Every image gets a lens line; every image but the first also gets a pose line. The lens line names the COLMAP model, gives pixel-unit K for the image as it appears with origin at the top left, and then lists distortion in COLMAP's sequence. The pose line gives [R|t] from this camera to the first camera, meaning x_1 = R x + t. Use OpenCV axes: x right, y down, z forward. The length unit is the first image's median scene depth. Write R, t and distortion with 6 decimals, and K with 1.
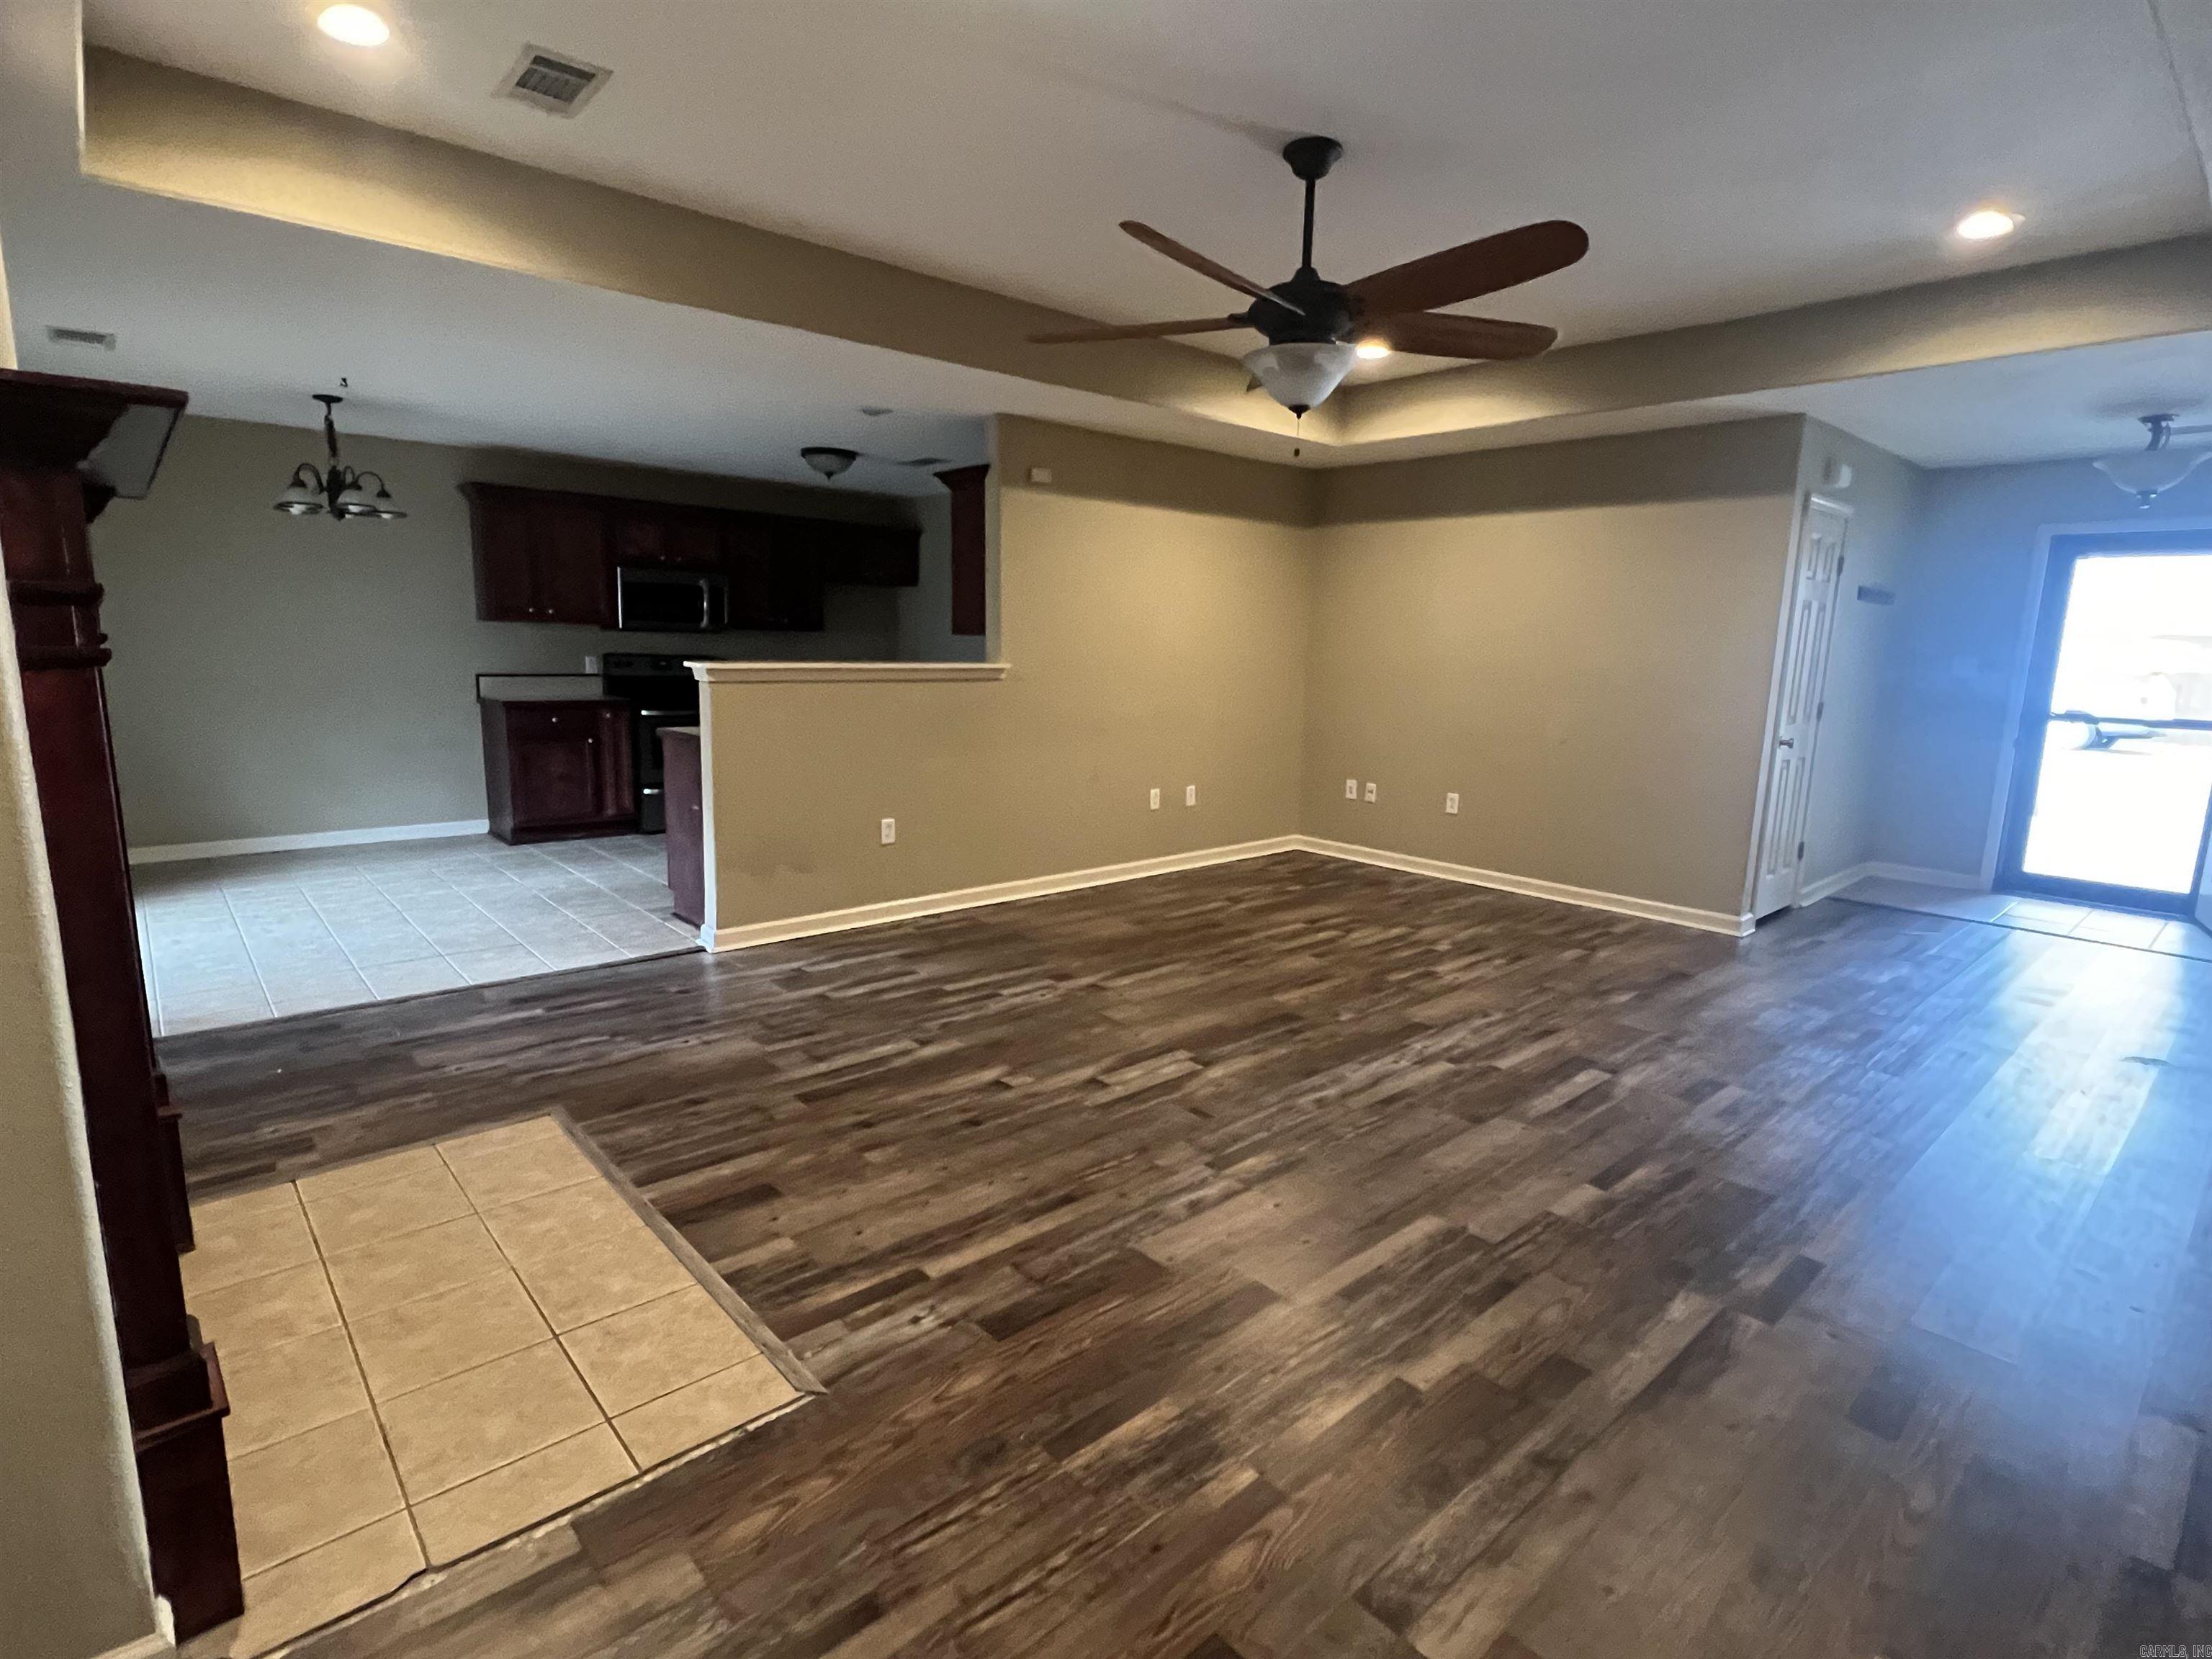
lens RADIAL K [[1095.6, 0, 1091.8], [0, 1095.6, 825.1], [0, 0, 1]] dist [-0.000205, 0.001837]
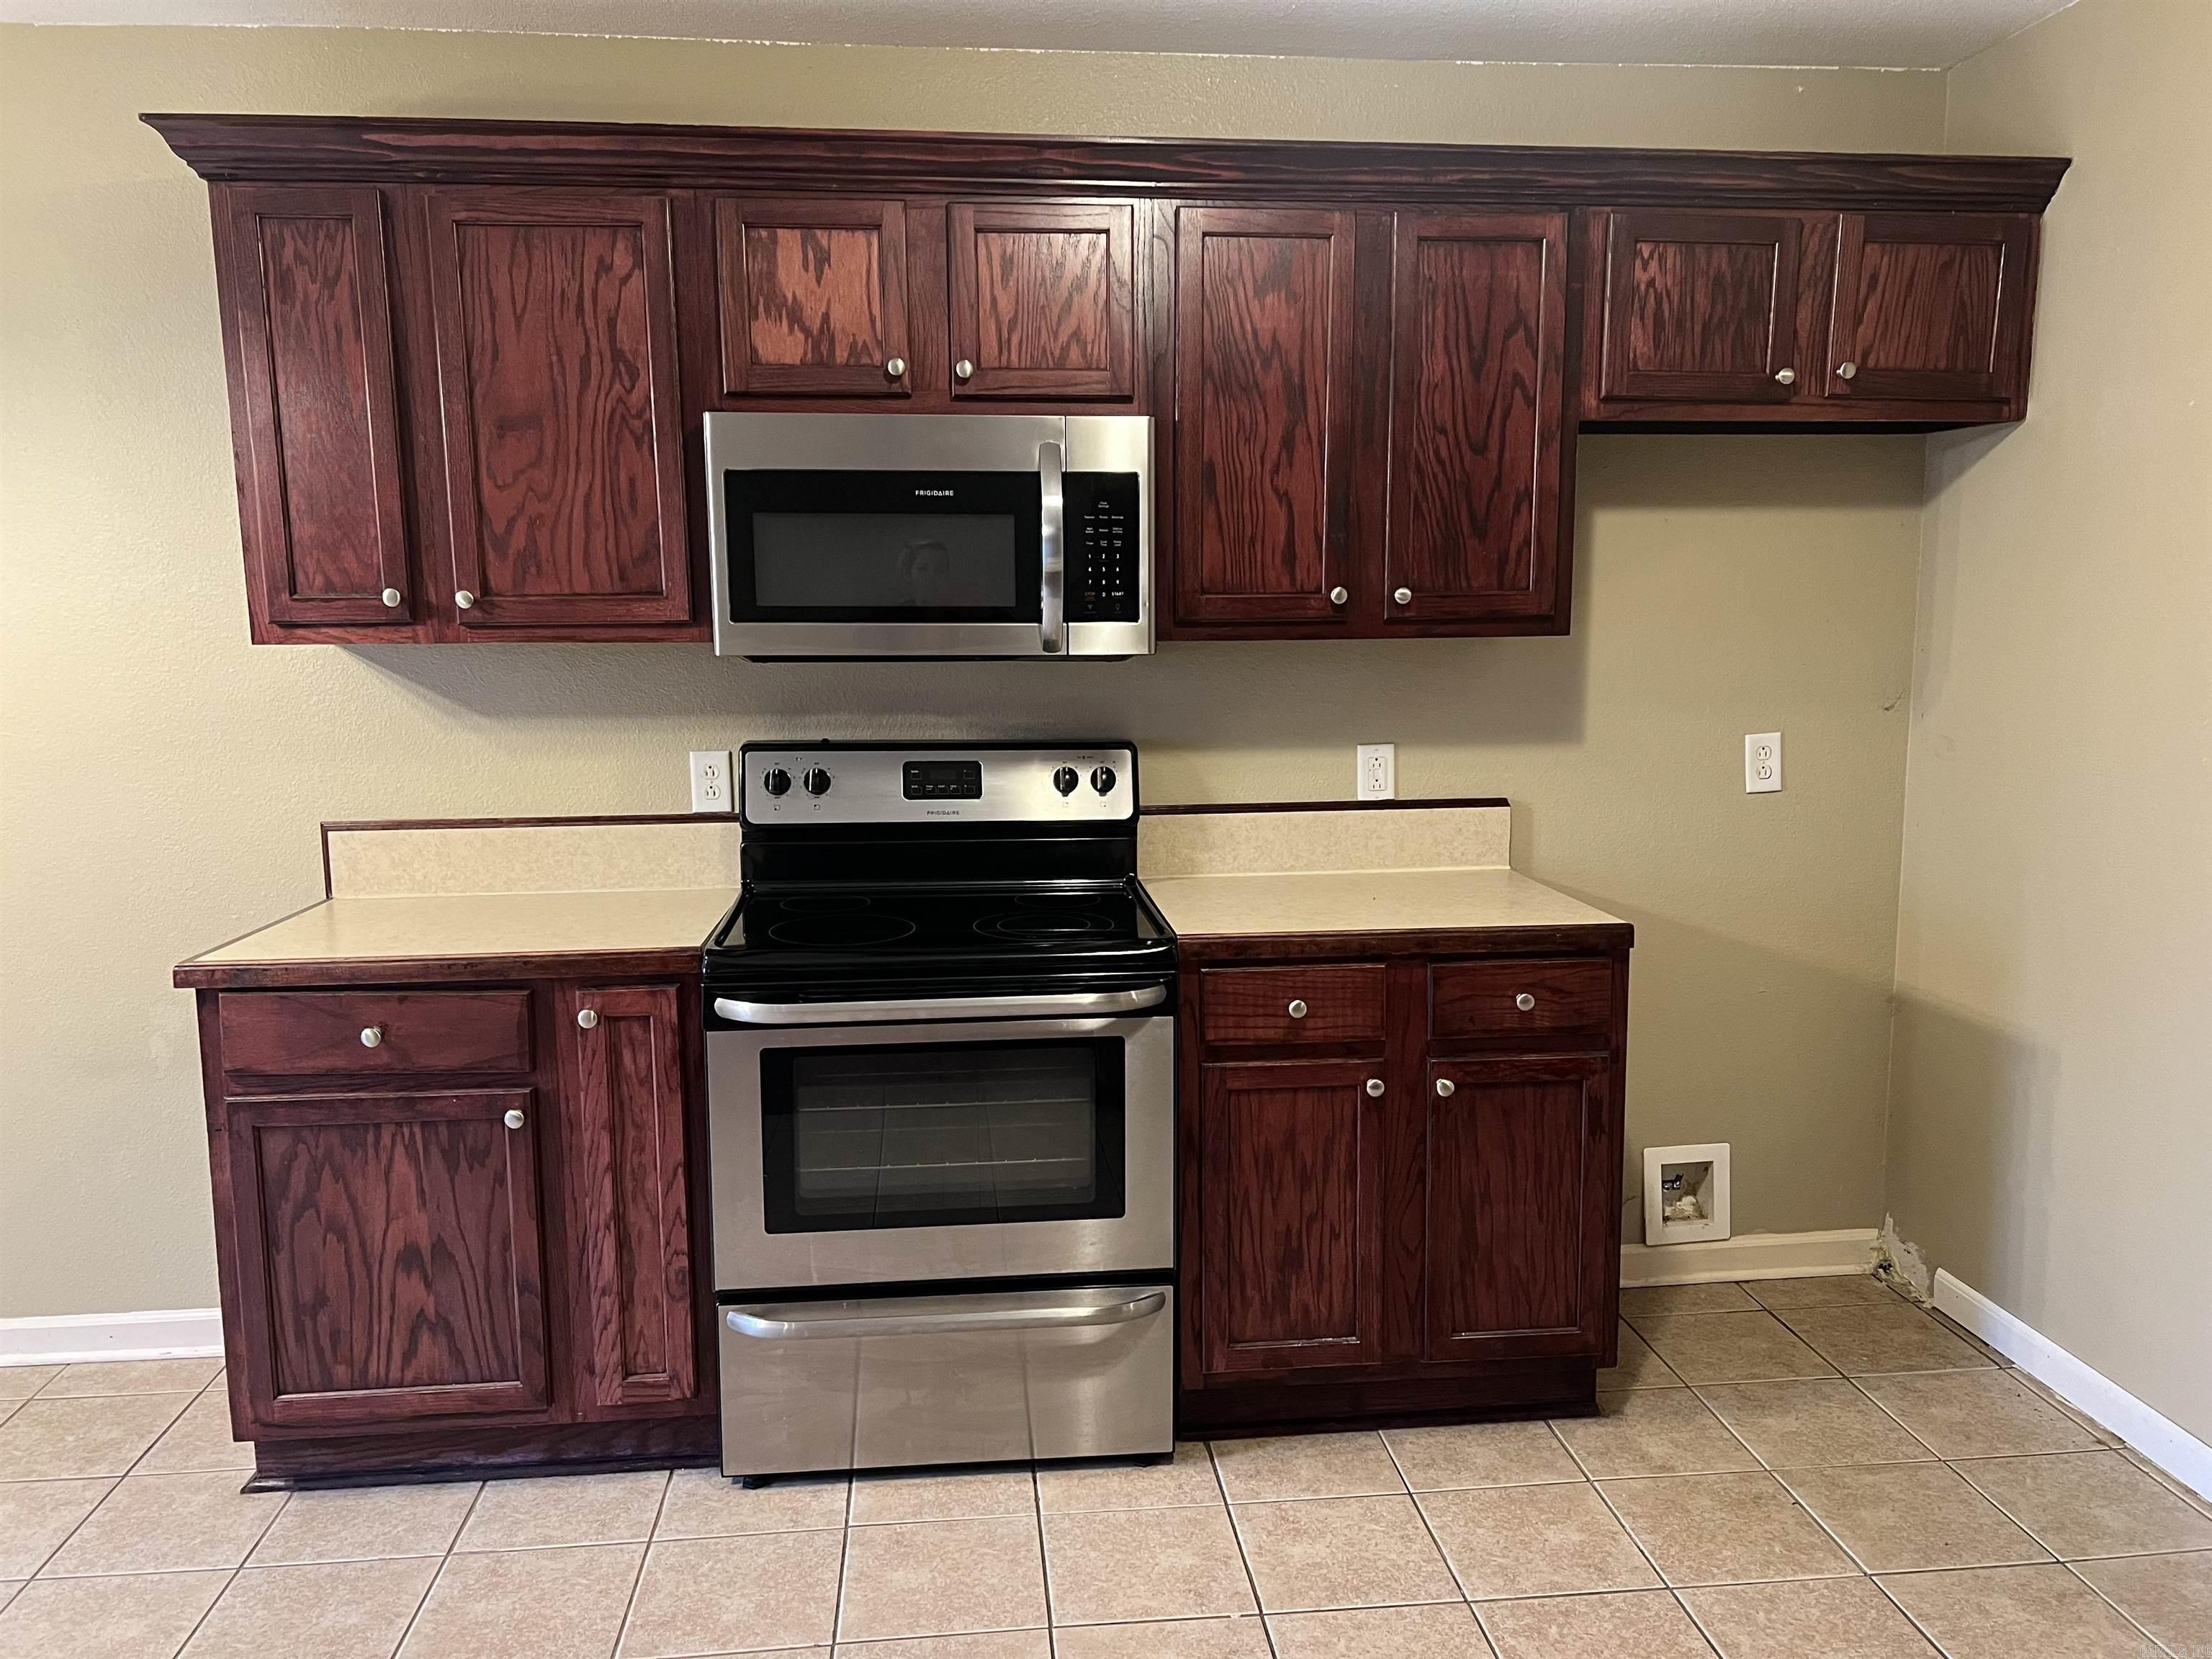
lens RADIAL K [[1656.4, 0, 1102.8], [0, 1656.4, 853.8], [0, 0, 1]] dist [0.049702, -0.057591]
pose [[0.809009, 0.053907, -0.585319, -0.254449], [-0.068002, 0.997683, -0.002105, -0.272702], [0.583850, 0.041506, 0.810800, 1.457436]]
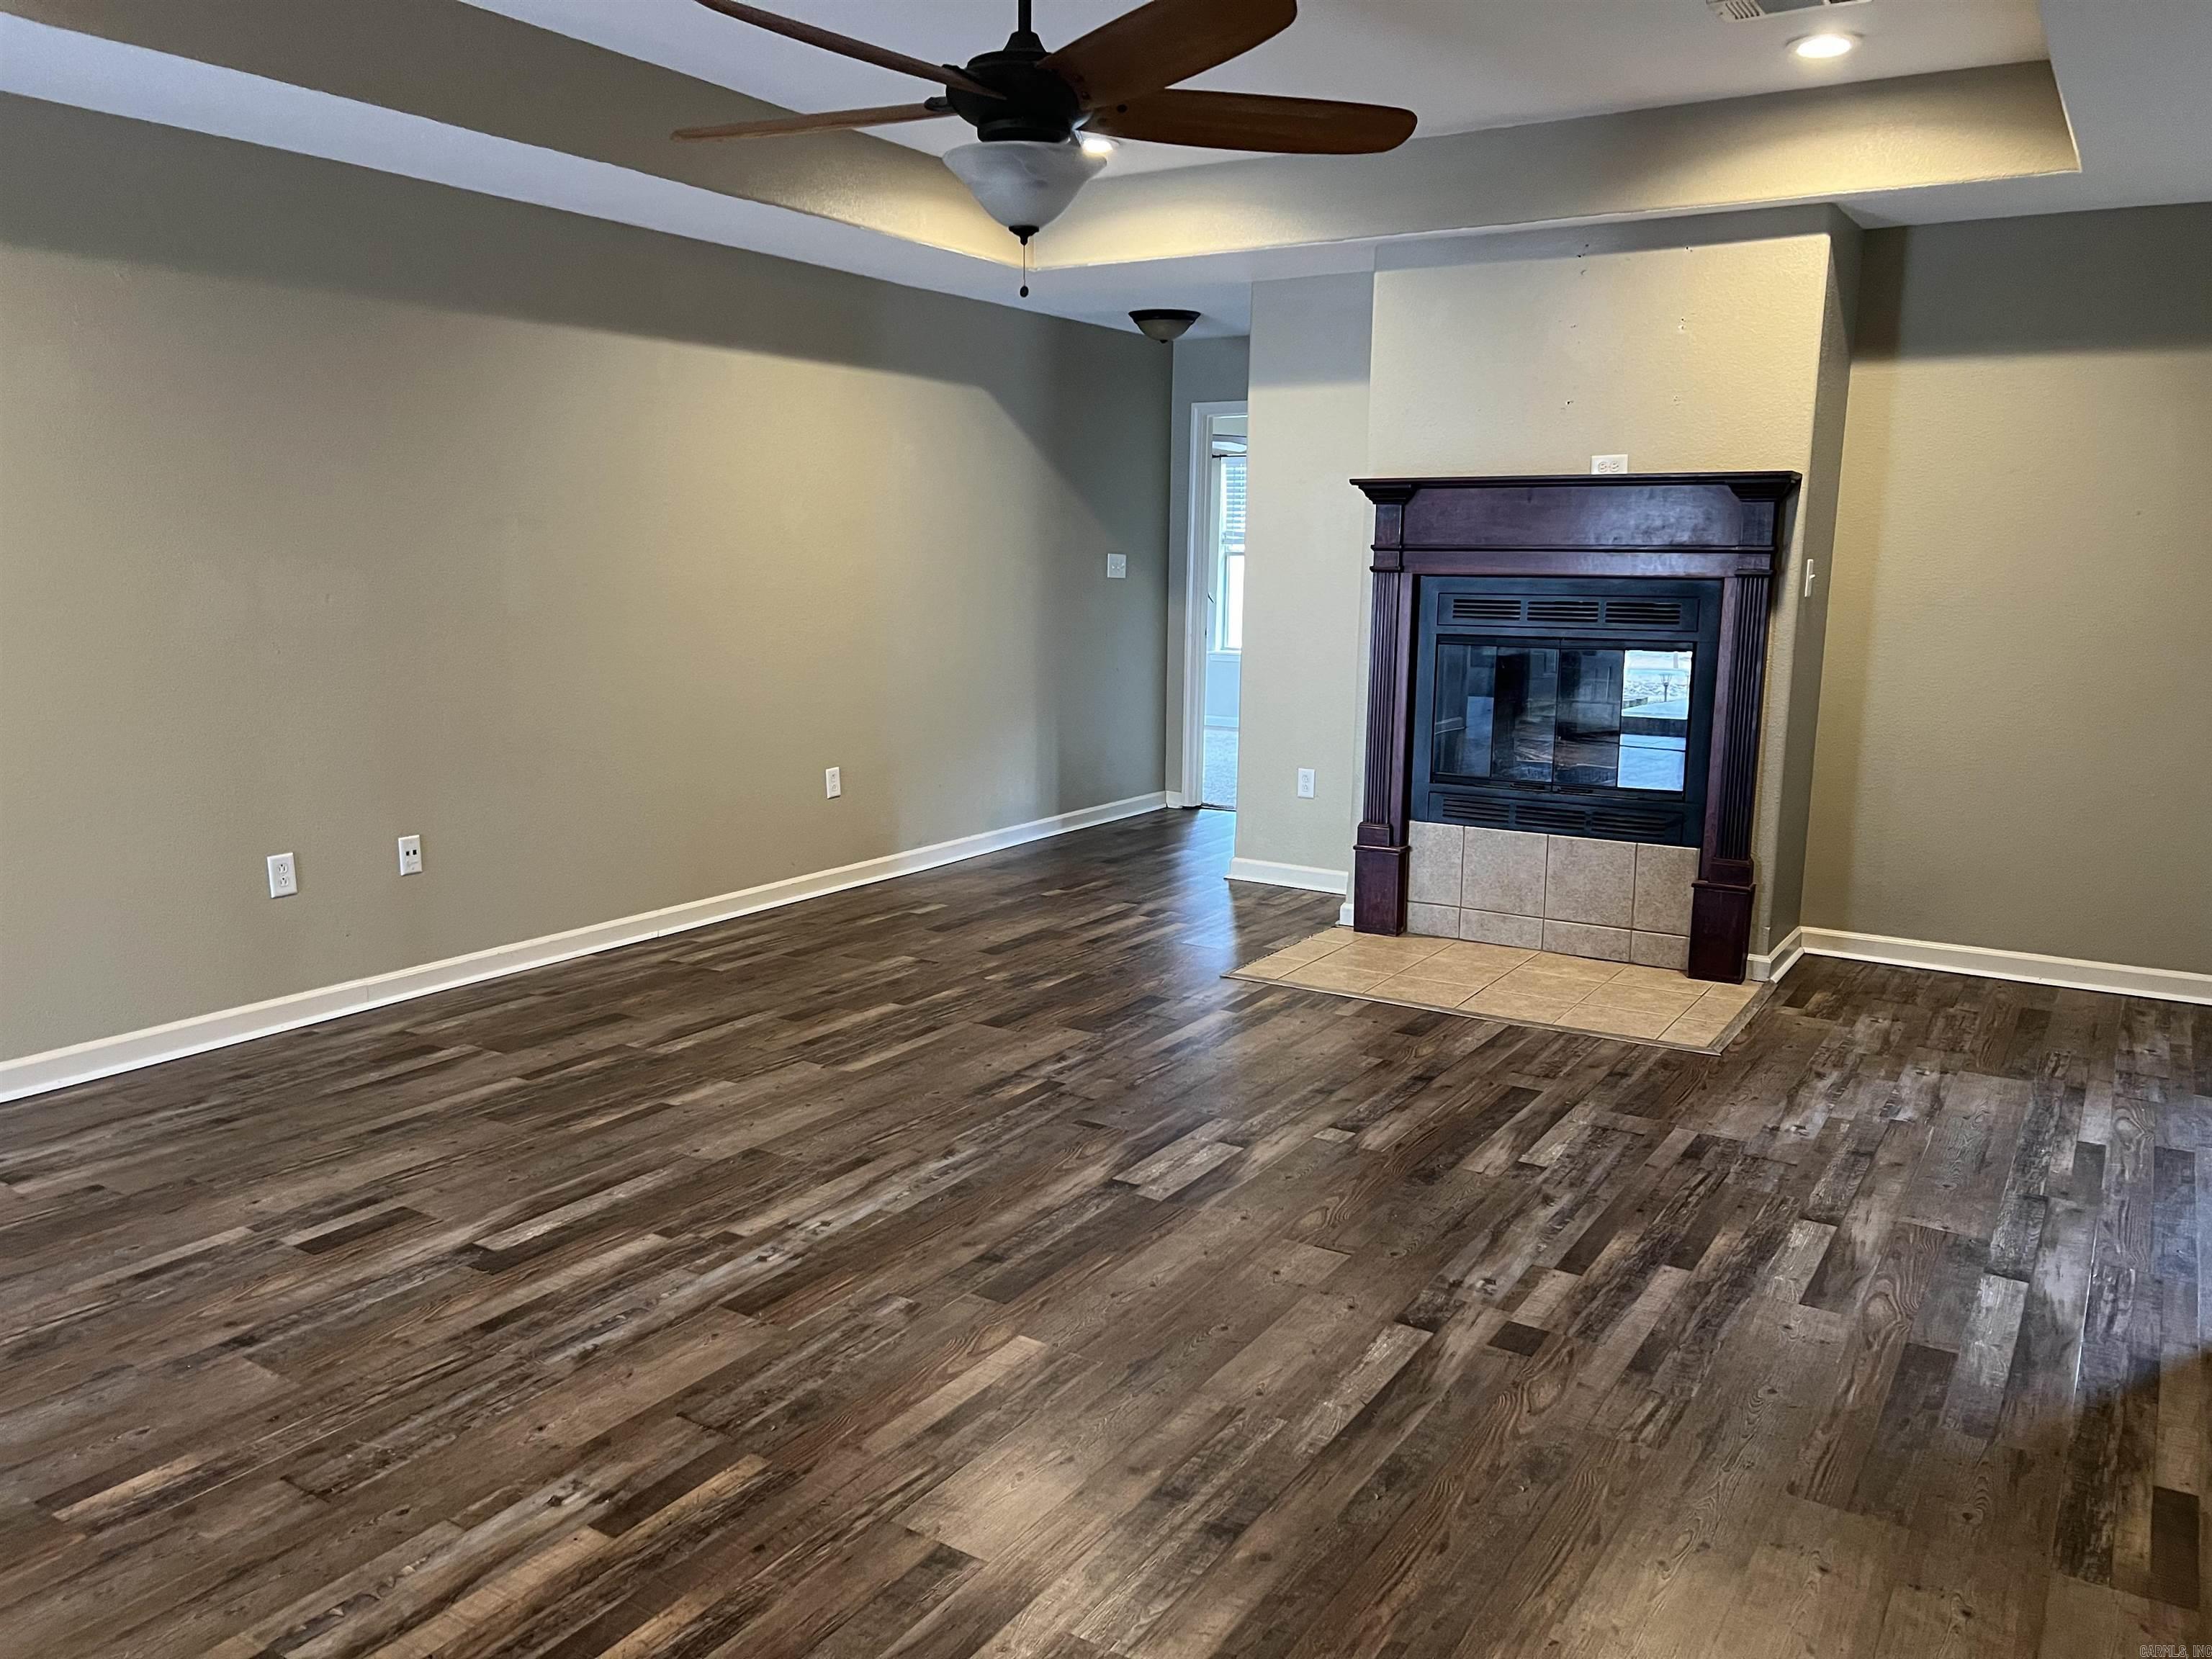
lens RADIAL K [[1656.4, 0, 1101.8], [0, 1656.4, 839.5], [0, 0, 1]] dist [0.049702, -0.057591]
pose [[-0.959276, 0.015412, -0.282049, 0.390367], [-0.080831, 0.941779, 0.326374, -0.311108], [0.270658, 0.335881, -0.902180, 1.822334]]
